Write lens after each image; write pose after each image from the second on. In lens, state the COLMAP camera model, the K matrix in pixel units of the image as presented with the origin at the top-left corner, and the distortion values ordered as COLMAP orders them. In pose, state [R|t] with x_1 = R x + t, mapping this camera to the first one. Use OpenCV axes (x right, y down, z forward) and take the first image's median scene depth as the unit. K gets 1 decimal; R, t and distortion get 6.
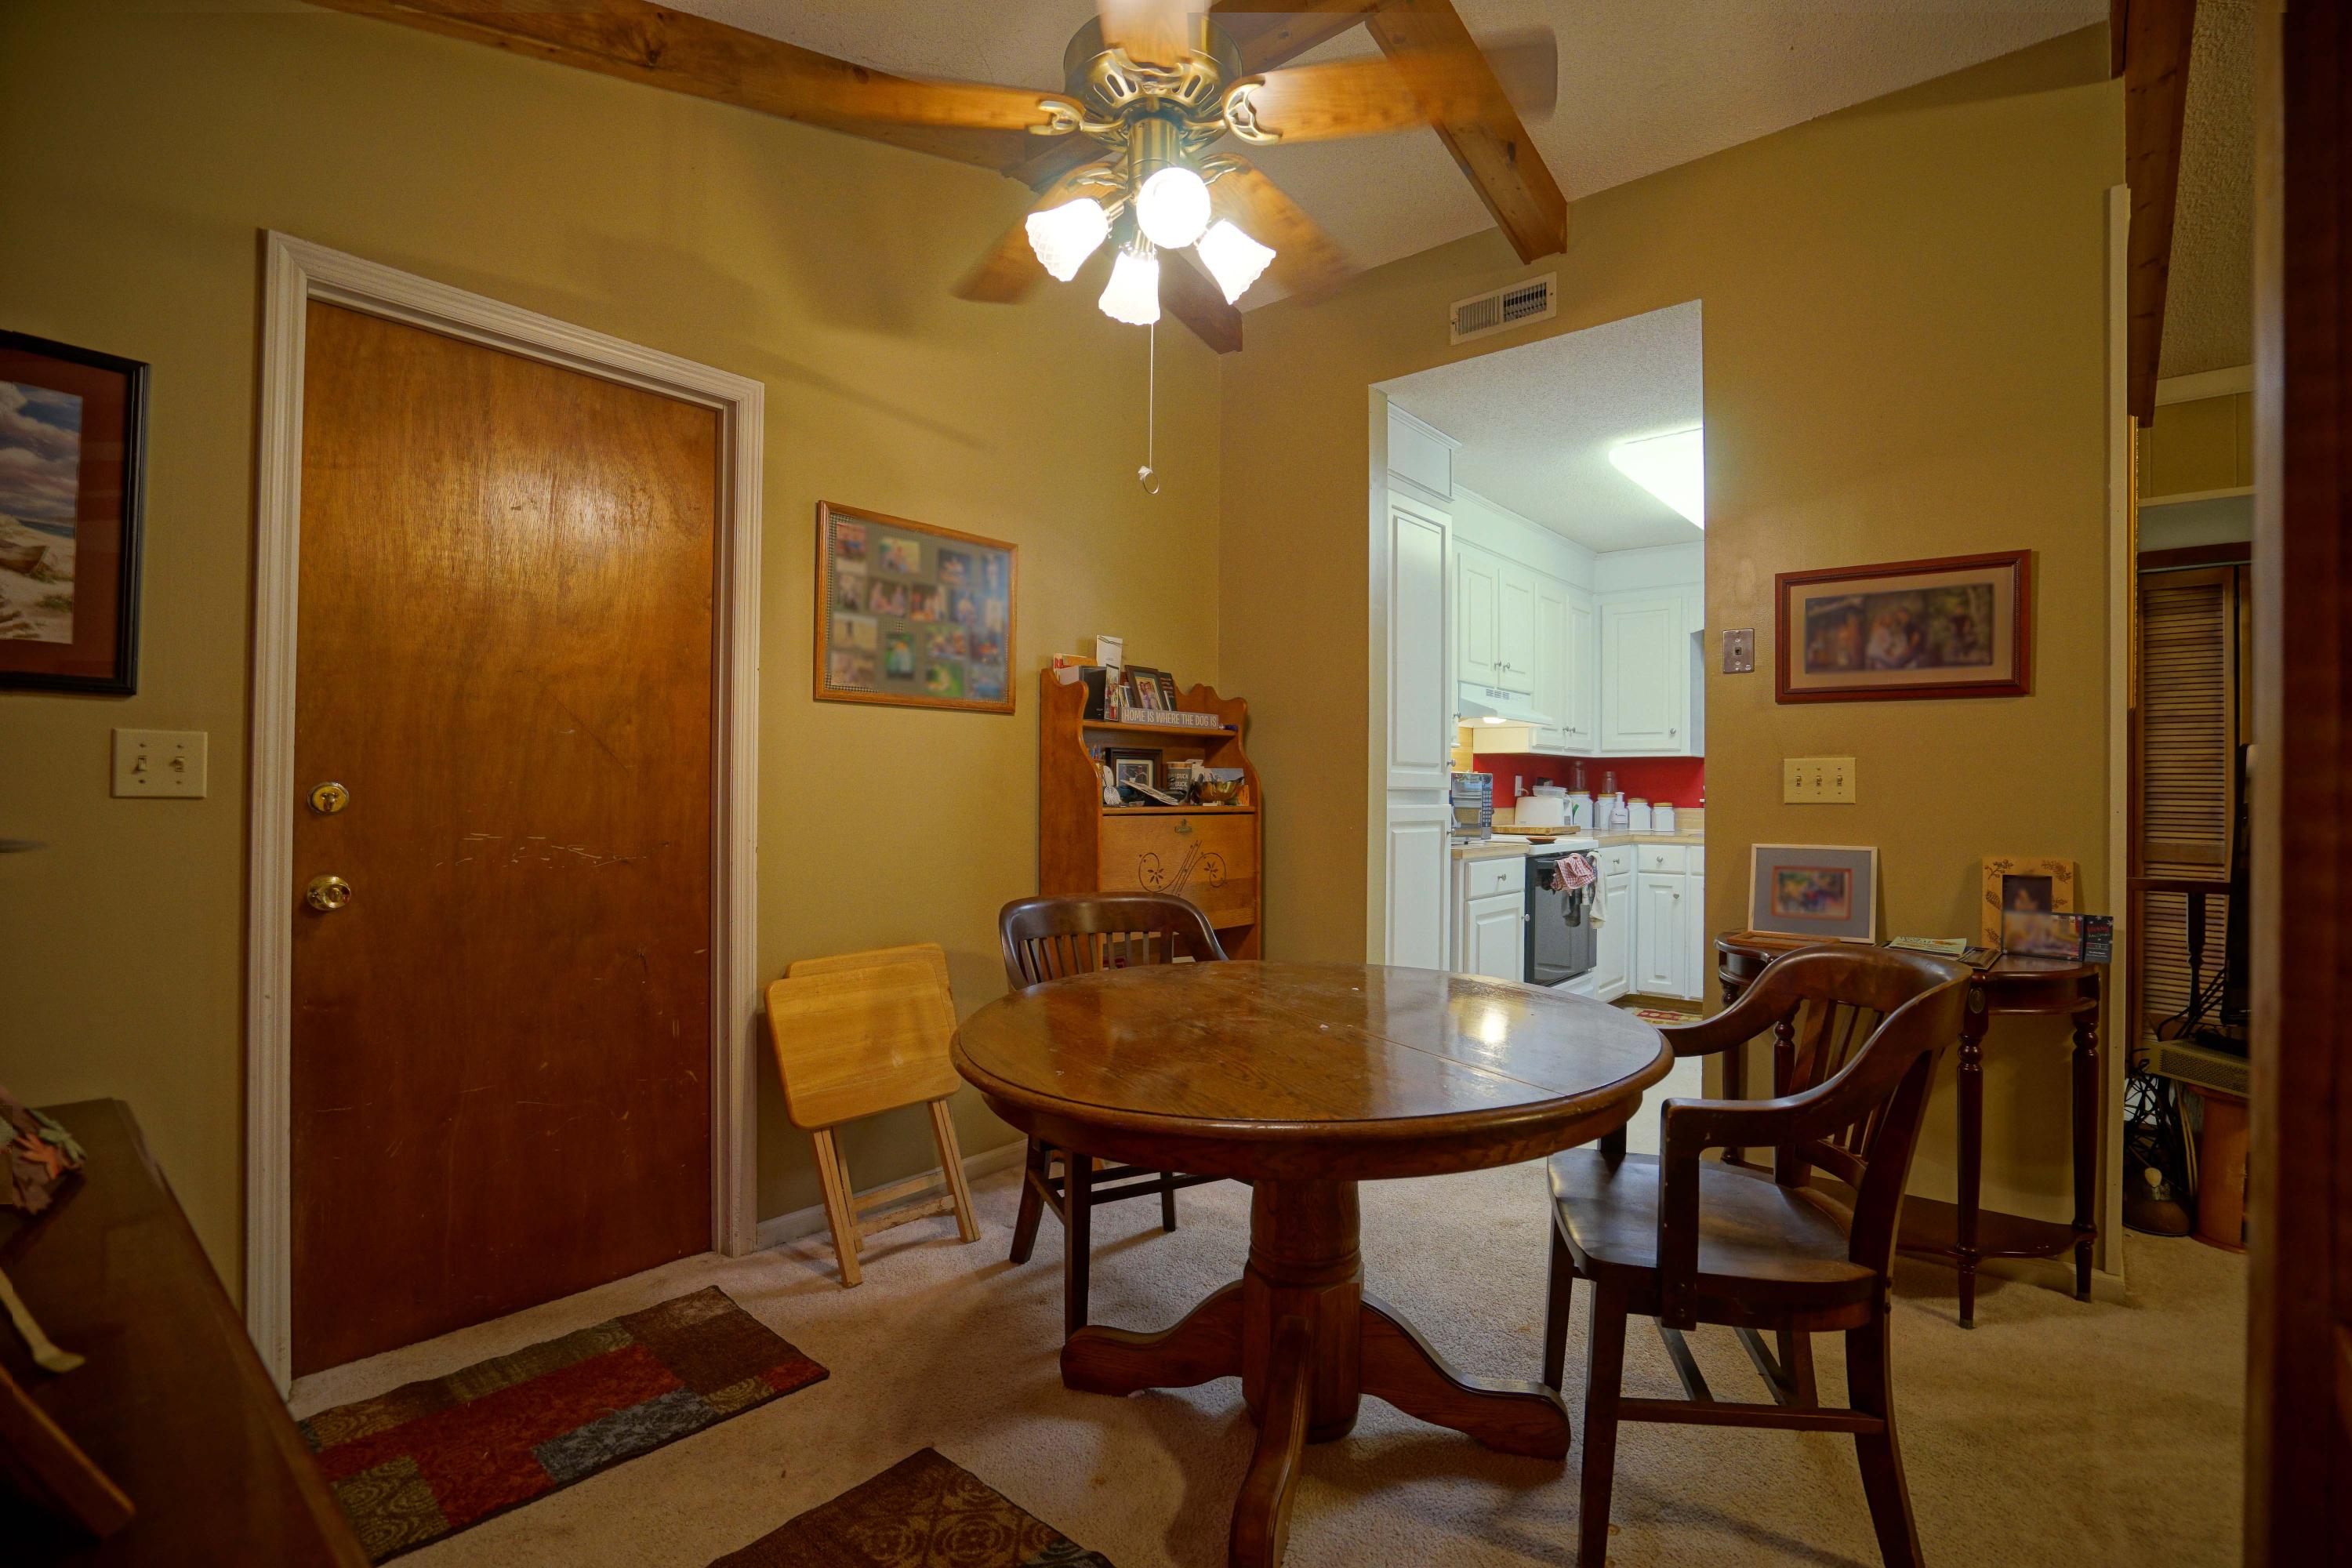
lens RADIAL K [[1076.5, 0, 1176.0], [0, 1076.5, 784.0], [0, 0, 1]] dist [-0.064579, 0.028486]
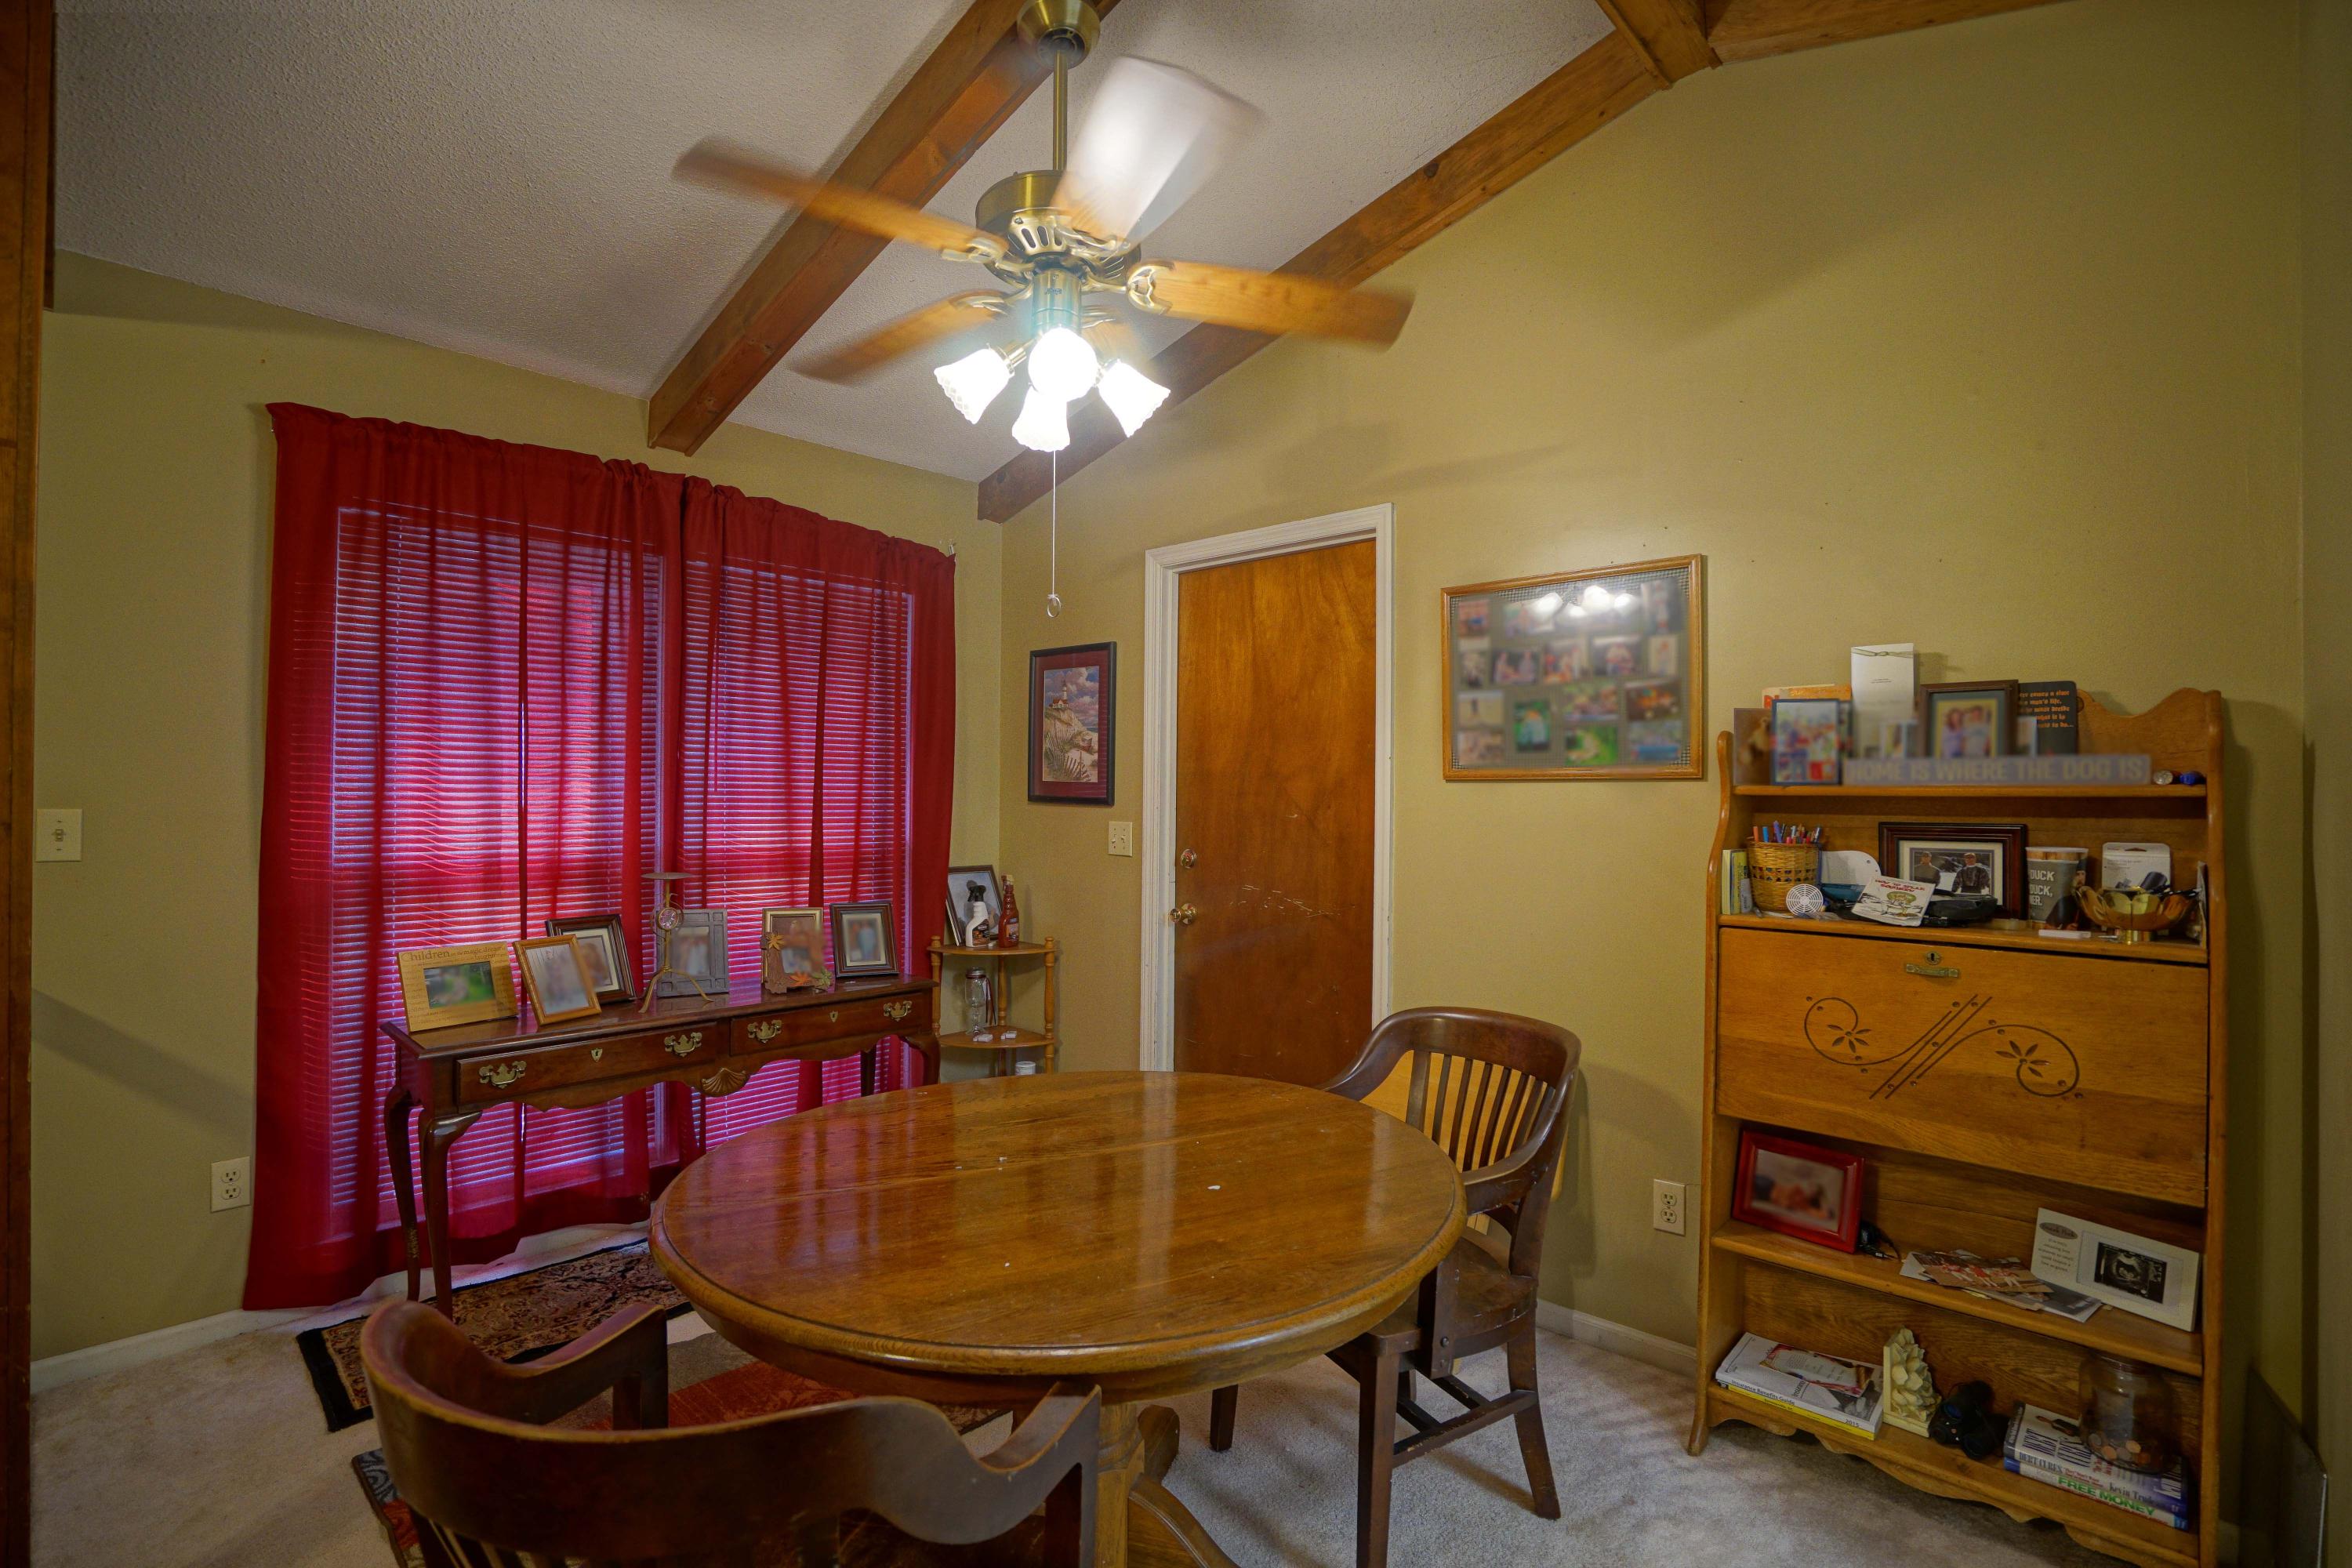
lens RADIAL K [[1076.5, 0, 1176.0], [0, 1076.5, 784.0], [0, 0, 1]] dist [-0.064579, 0.028486]
pose [[-0.046862, -0.025197, -0.998584, 0.685973], [-0.007759, 0.999661, -0.024860, -0.045936], [0.998871, 0.006583, -0.047042, 0.757163]]
